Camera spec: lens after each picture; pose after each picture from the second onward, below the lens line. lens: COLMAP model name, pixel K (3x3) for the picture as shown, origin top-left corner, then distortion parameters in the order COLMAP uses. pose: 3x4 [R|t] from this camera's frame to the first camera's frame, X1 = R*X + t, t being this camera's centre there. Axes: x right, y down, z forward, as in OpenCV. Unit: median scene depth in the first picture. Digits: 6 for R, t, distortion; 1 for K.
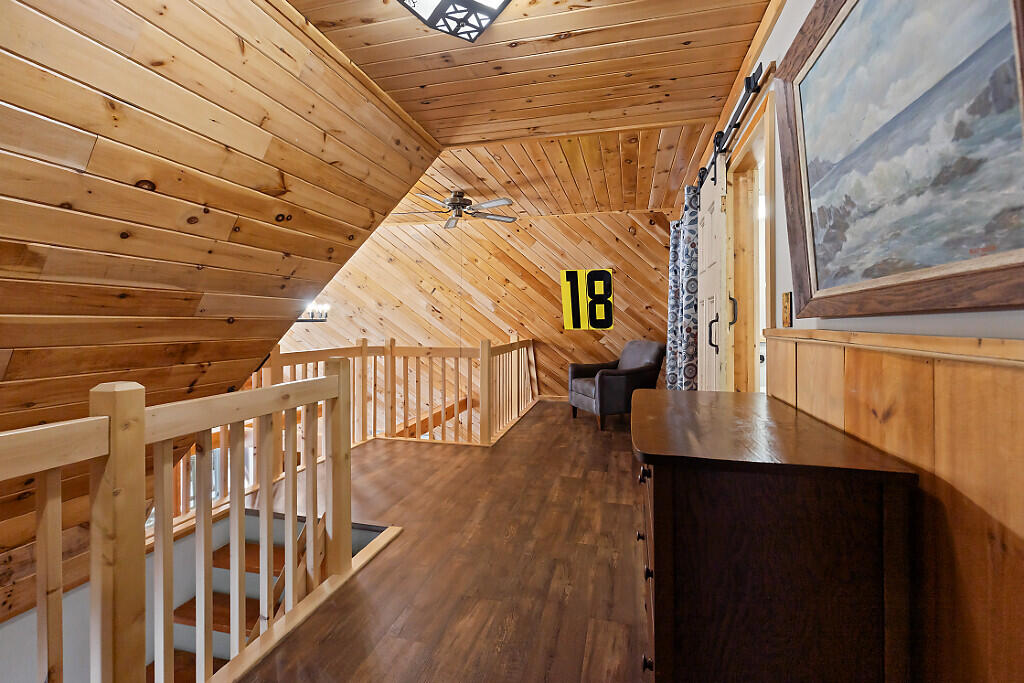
lens RADIAL K [[461.2, 0, 520.7], [0, 461.2, 325.4], [0, 0, 1]] dist [-0.002564, -0.001360]
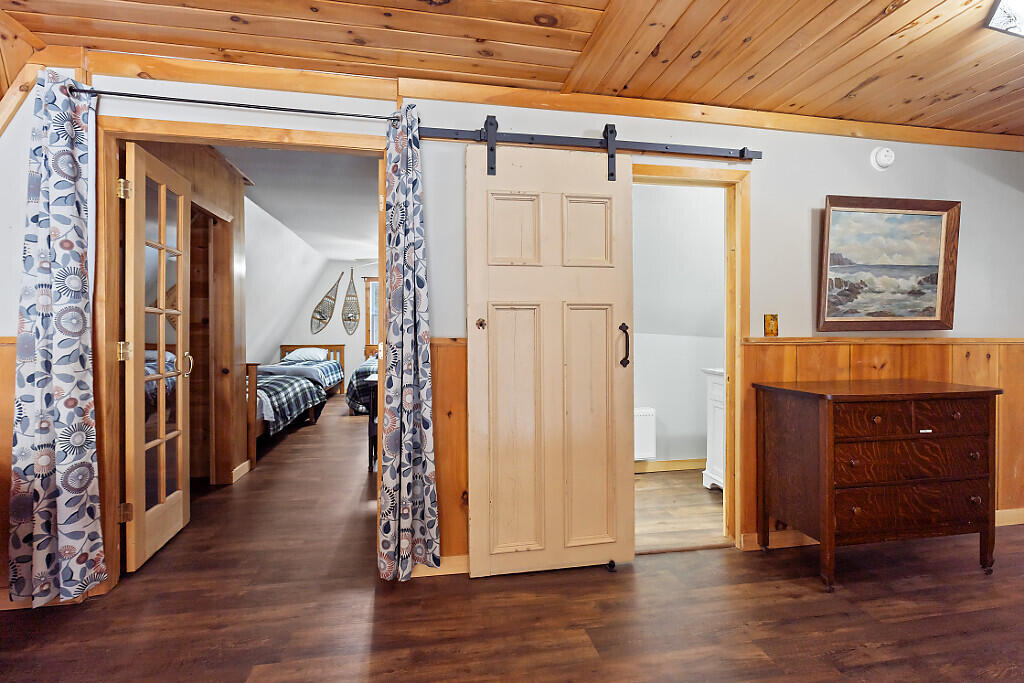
lens RADIAL K [[461.2, 0, 506.9], [0, 461.2, 332.2], [0, 0, 1]] dist [-0.002564, -0.001360]
pose [[-0.389914, 0.001269, 0.920850, -0.831033], [0.004639, 0.999989, 0.000586, -0.024262], [-0.920839, 0.004500, -0.389916, 3.891413]]
